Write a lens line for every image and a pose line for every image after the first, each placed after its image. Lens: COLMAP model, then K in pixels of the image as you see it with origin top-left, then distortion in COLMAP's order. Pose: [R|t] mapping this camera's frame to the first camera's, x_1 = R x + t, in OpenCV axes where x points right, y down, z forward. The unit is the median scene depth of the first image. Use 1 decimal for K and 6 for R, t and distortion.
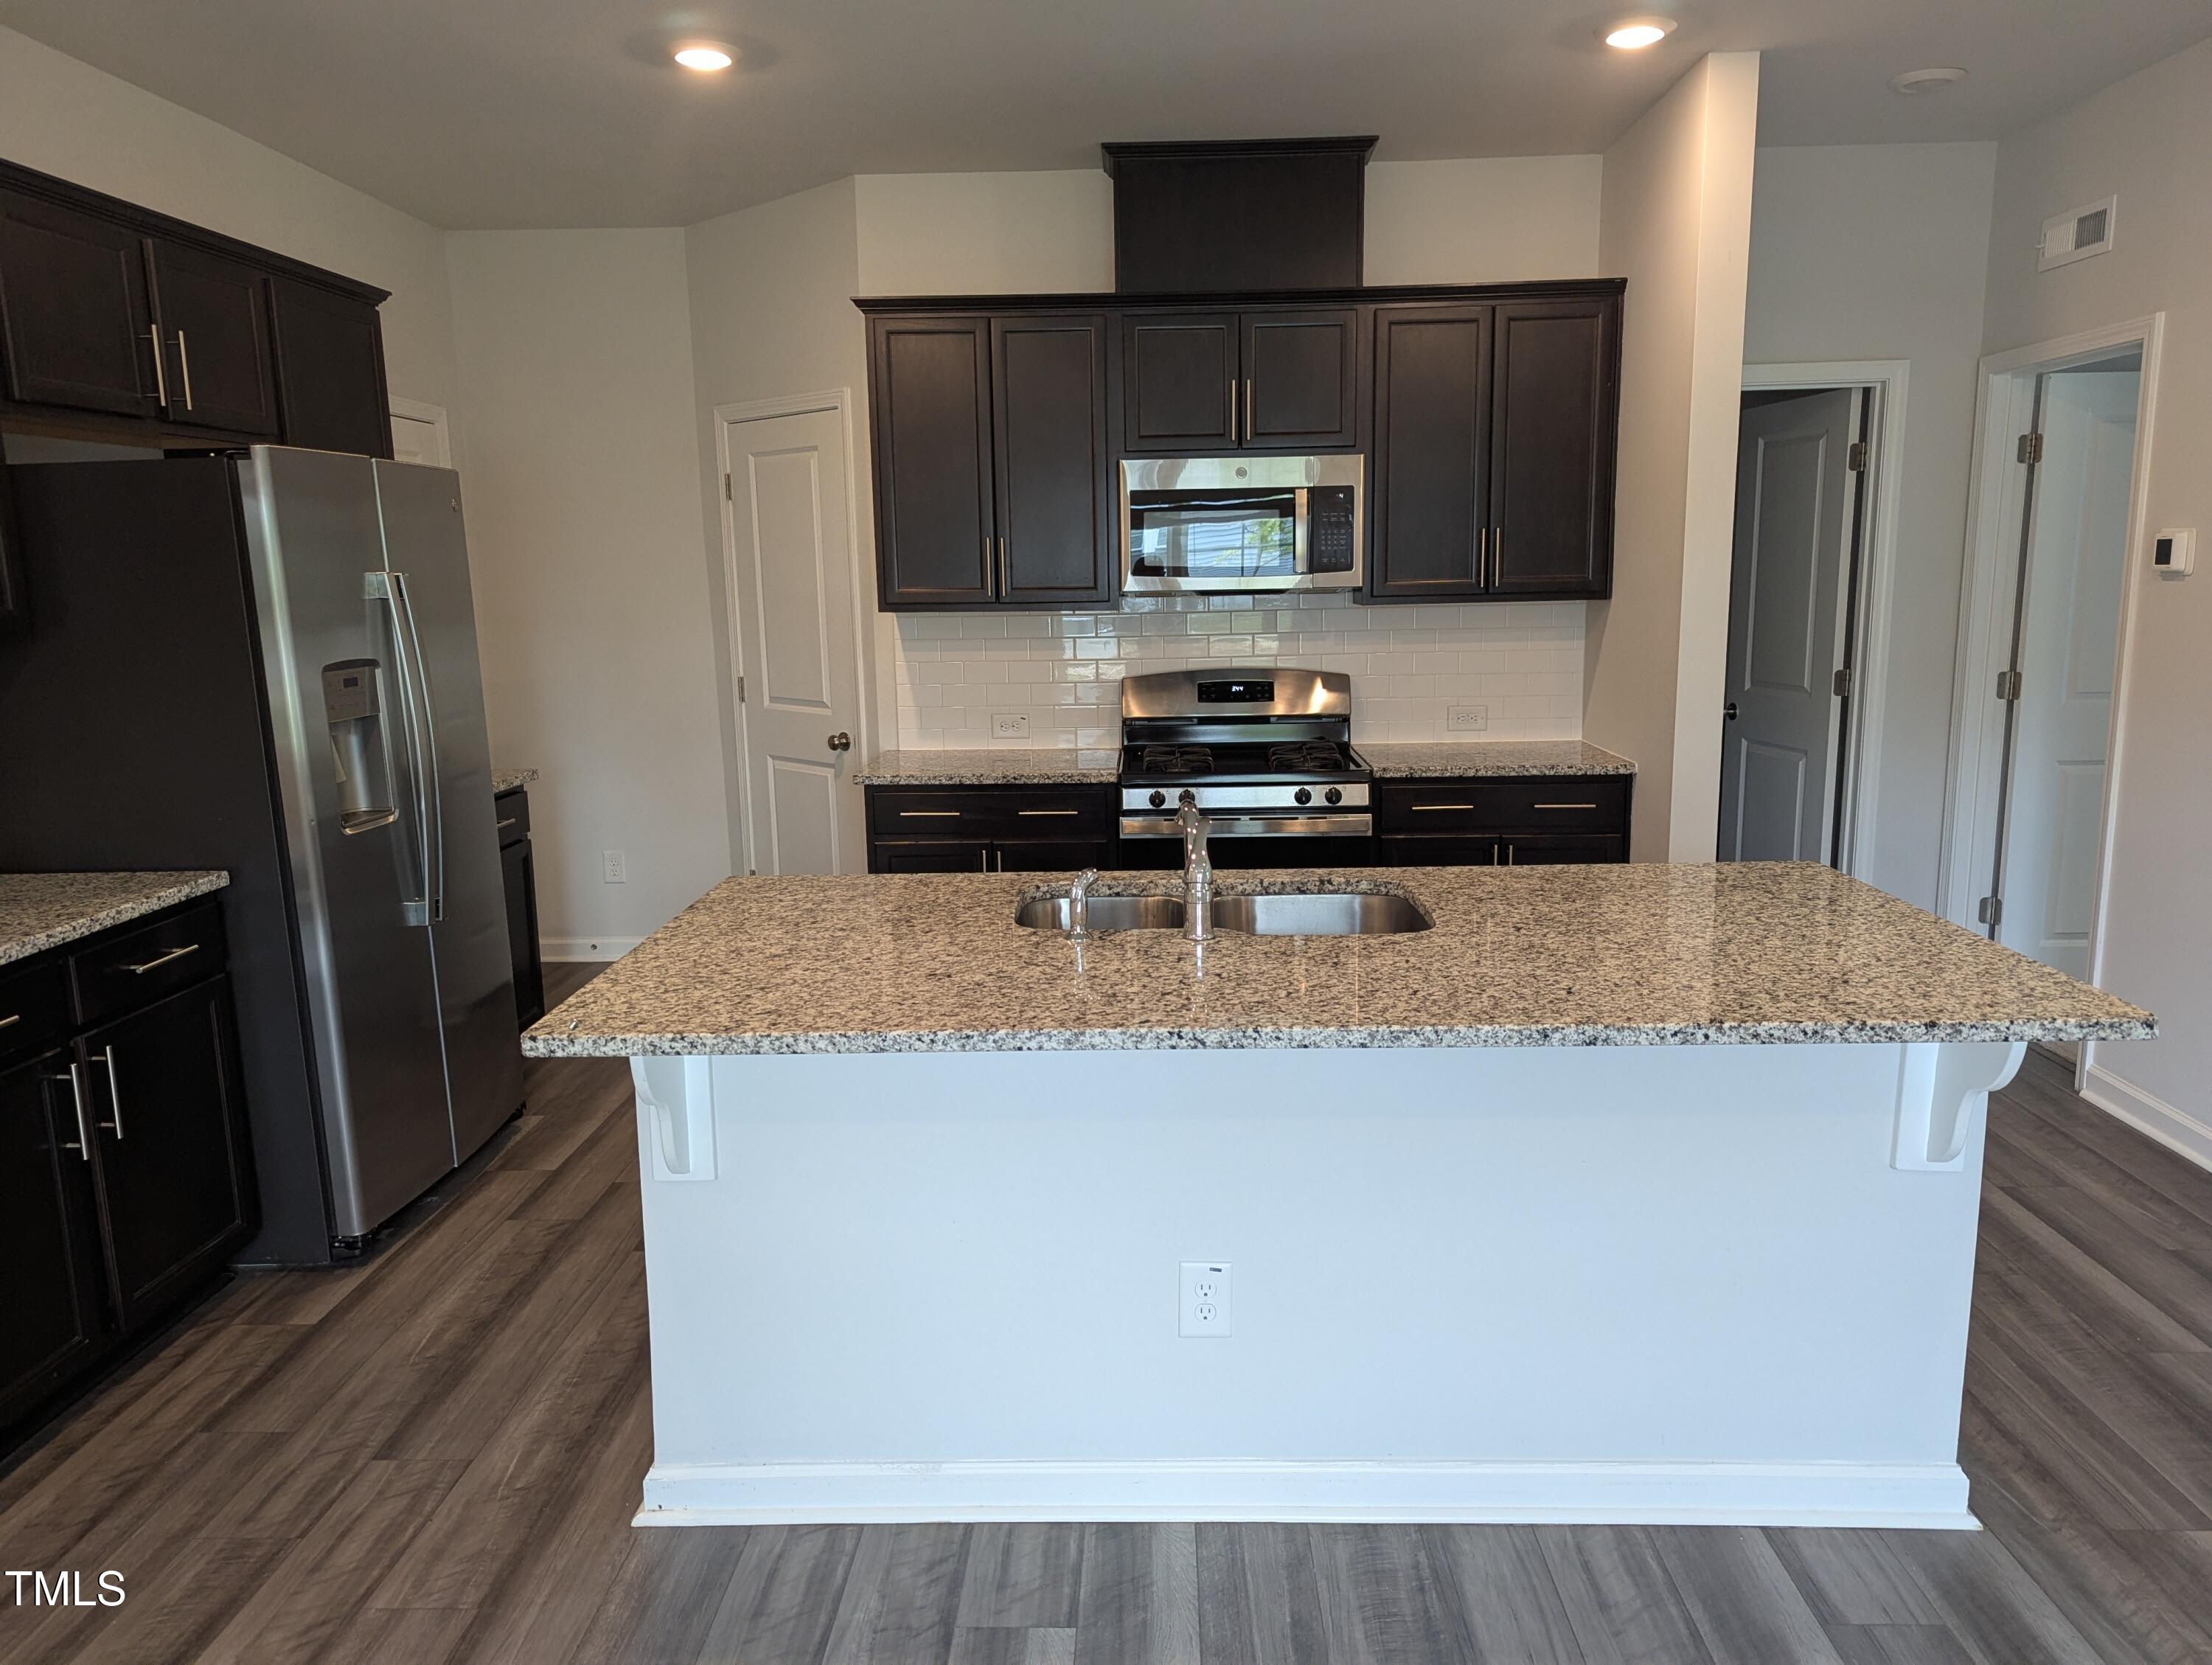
lens RADIAL K [[1556.1, 0, 1106.0], [0, 1556.1, 832.5], [0, 0, 1]] dist [0.064120, -0.050800]
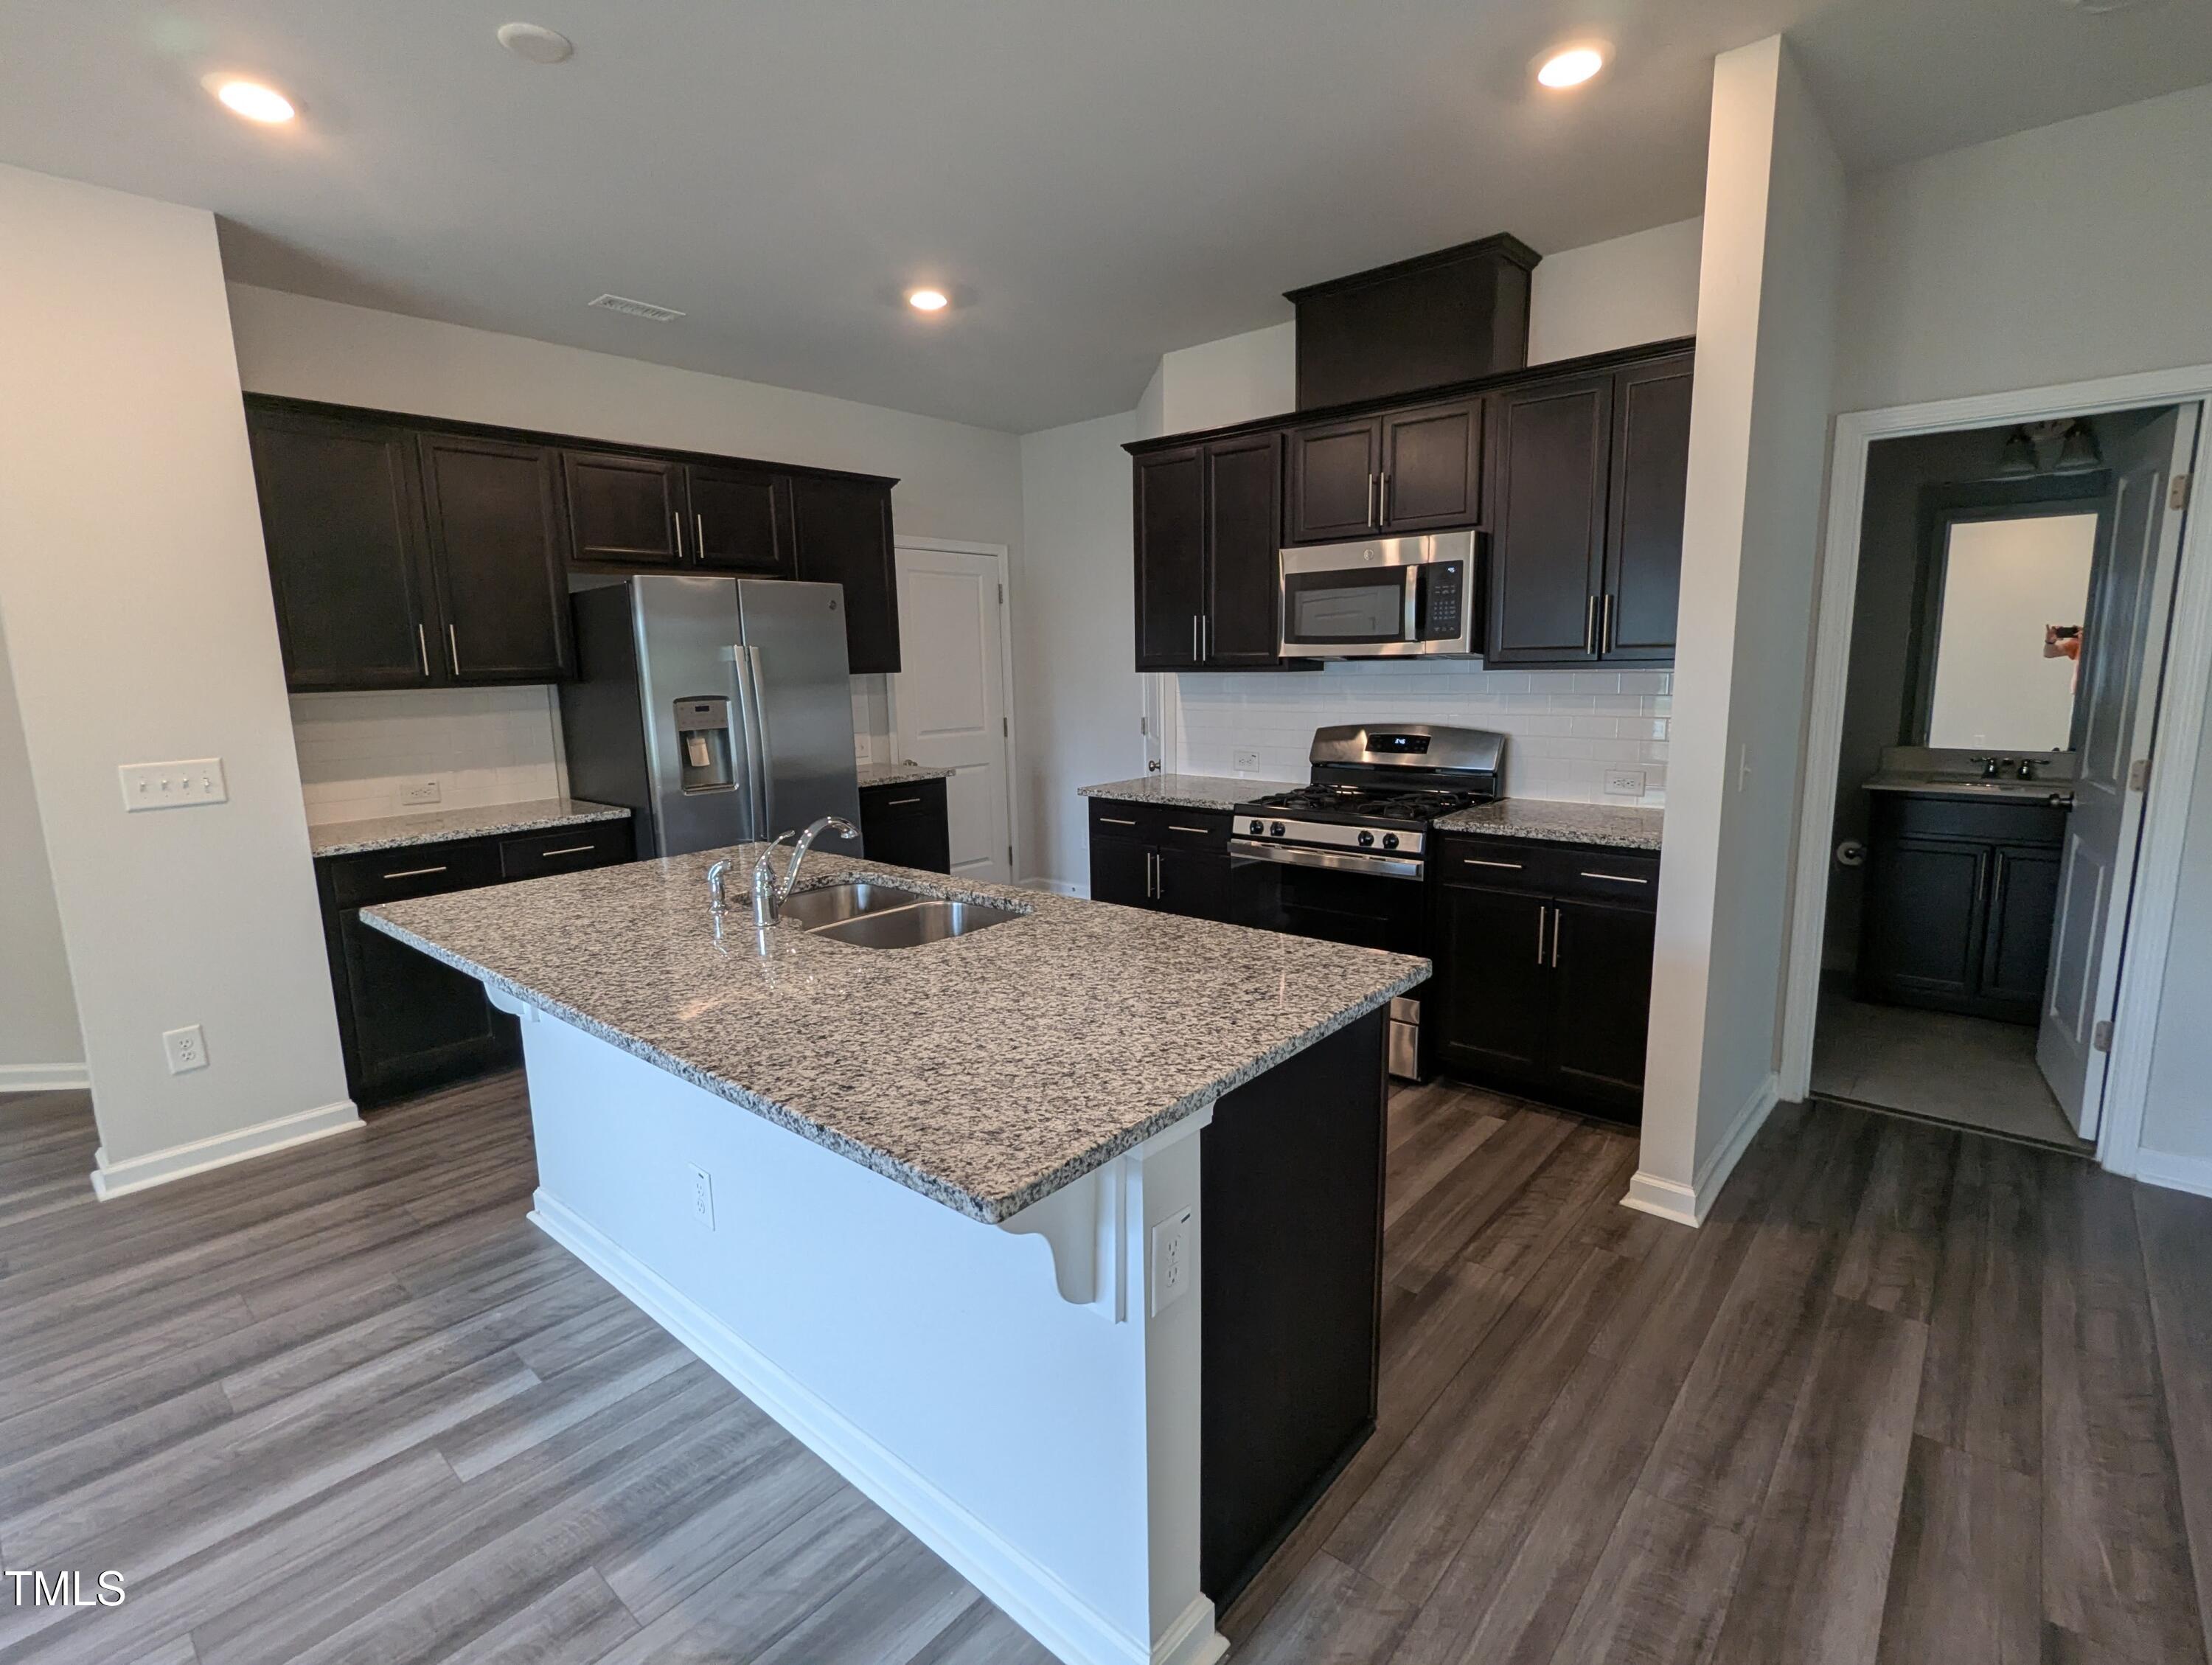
lens RADIAL K [[1055.1, 0, 1097.9], [0, 1055.1, 833.8], [0, 0, 1]] dist [0.003043, -0.000315]
pose [[0.768132, 0.109201, -0.630910, 0.700540], [-0.102907, 0.993595, 0.046688, -0.063809], [0.631968, 0.029062, 0.774450, 0.431374]]
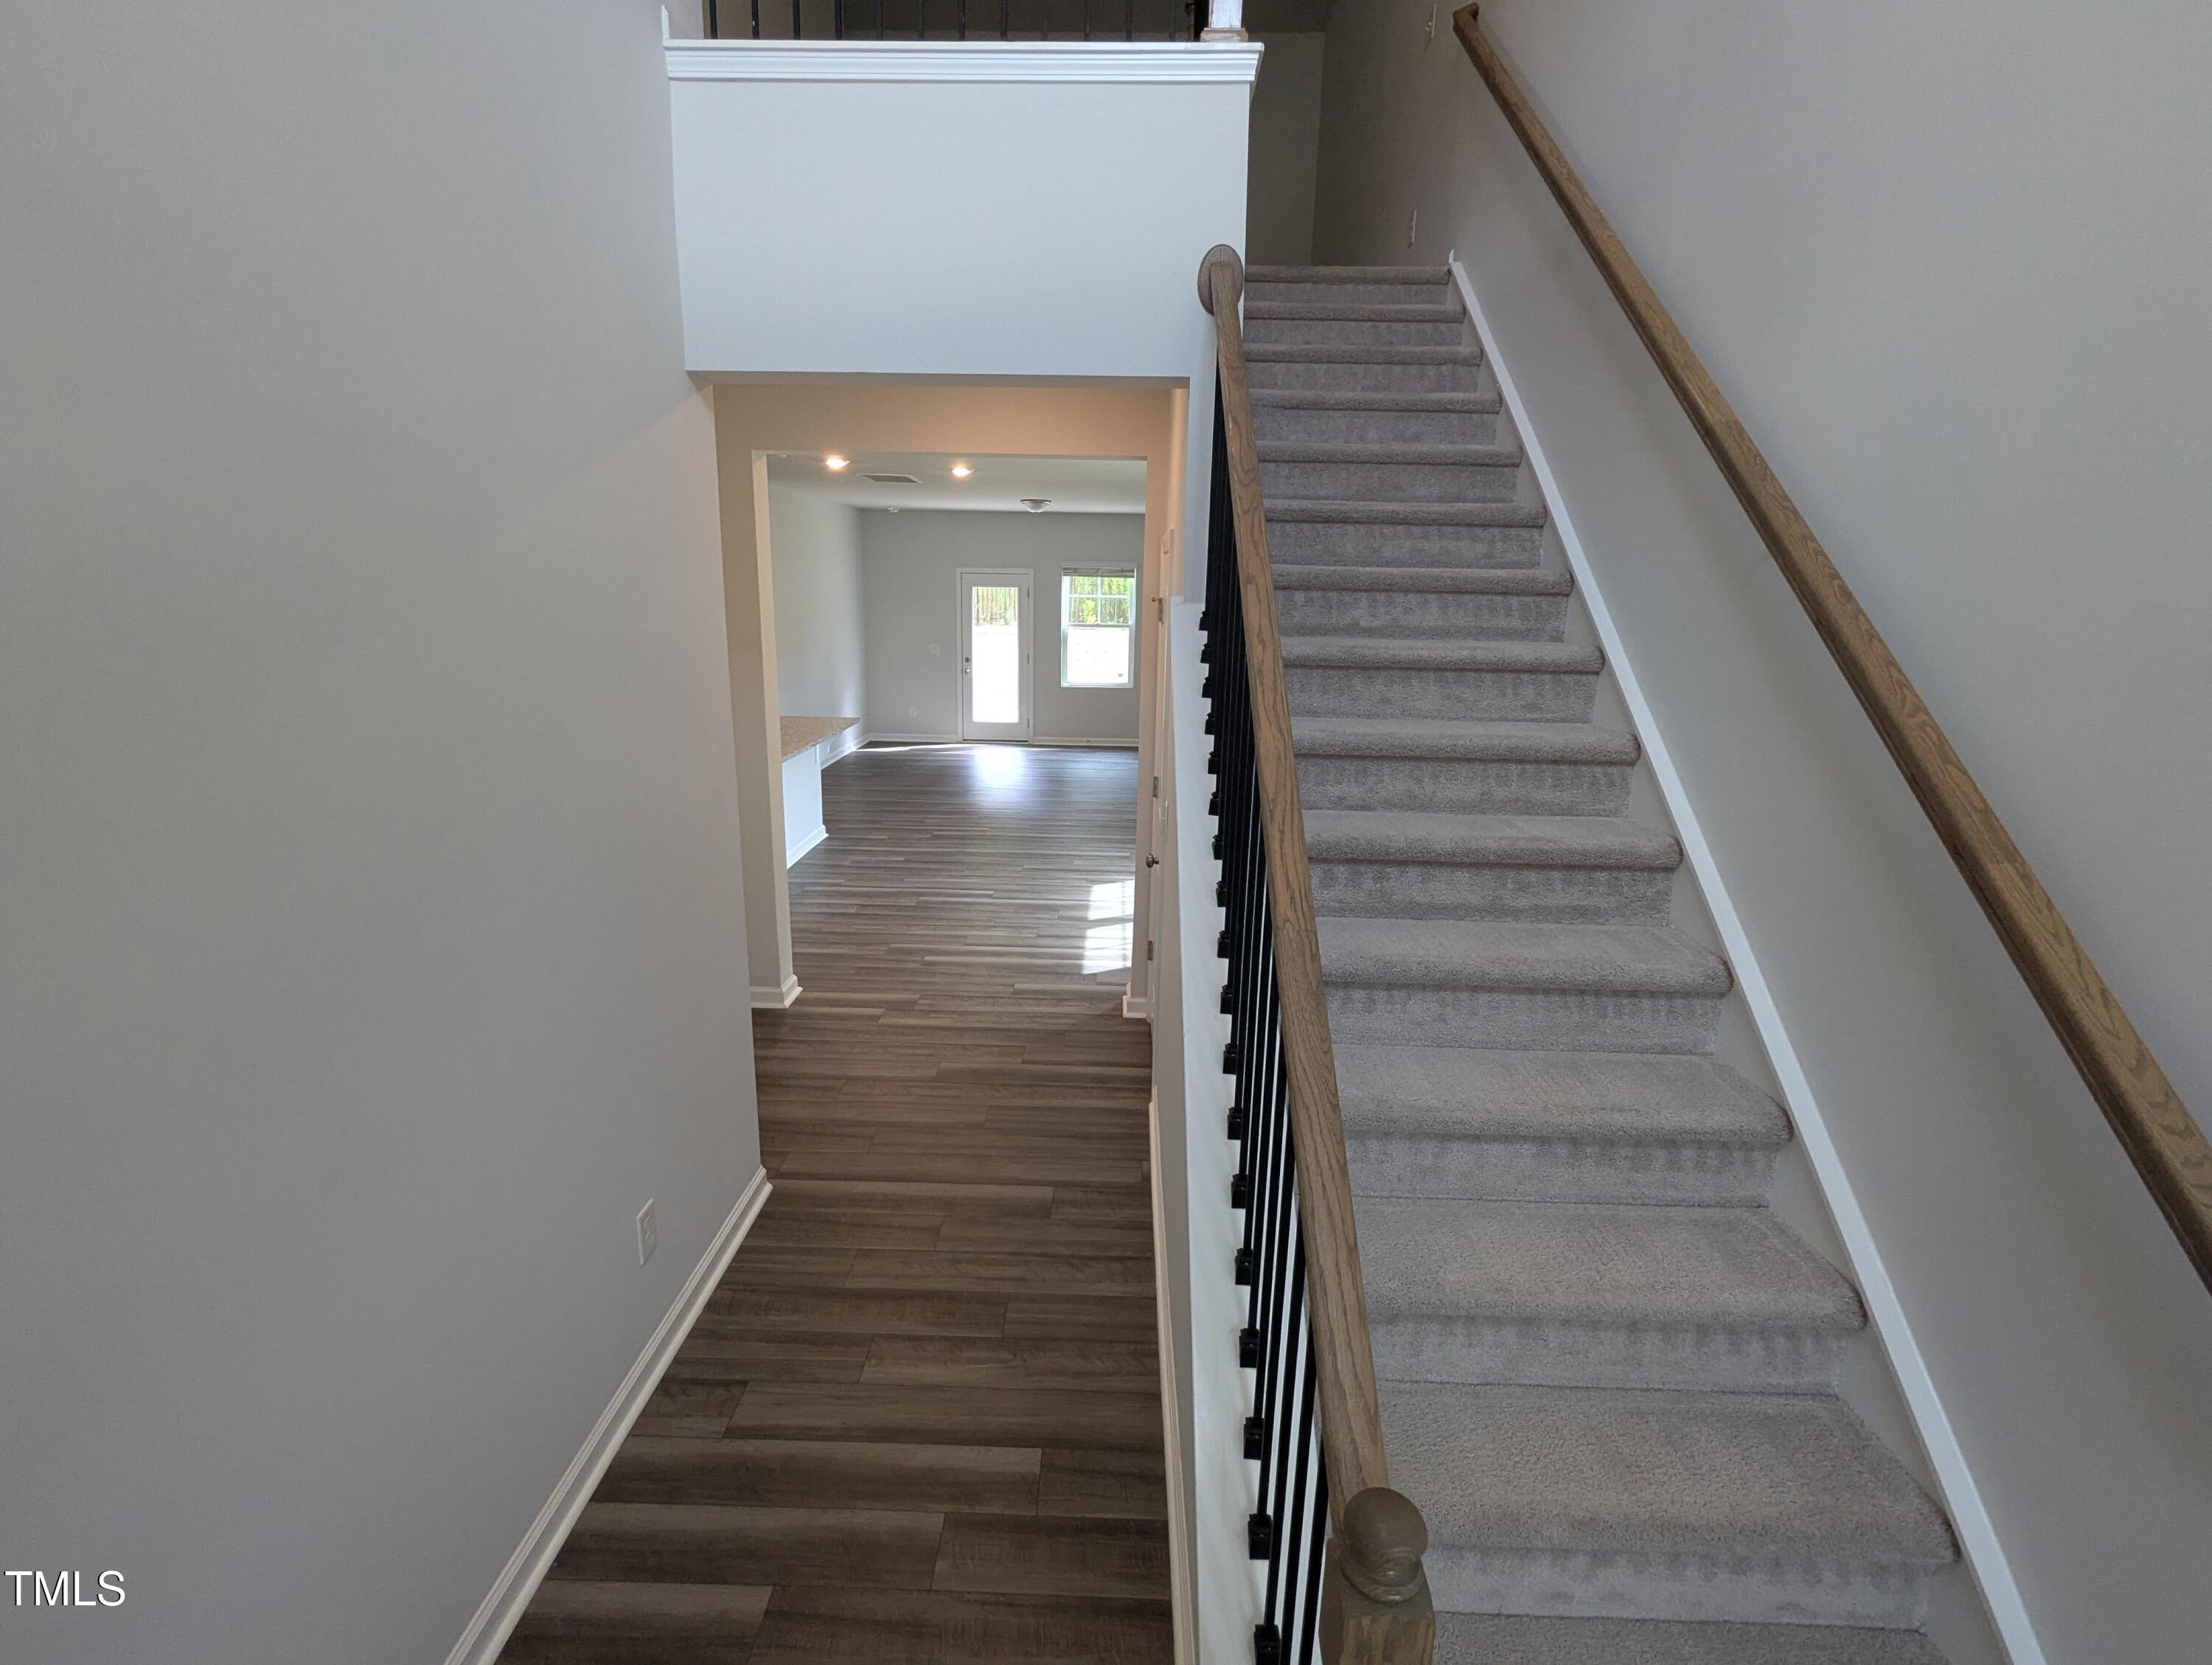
lens RADIAL K [[1055.1, 0, 1097.9], [0, 1055.1, 833.8], [0, 0, 1]] dist [0.003043, -0.000315]
pose [[-0.001824, -0.209954, 0.977709, -2.206732], [0.161567, 0.964804, 0.207484, -0.091901], [-0.986860, 0.158344, 0.032162, 0.059514]]
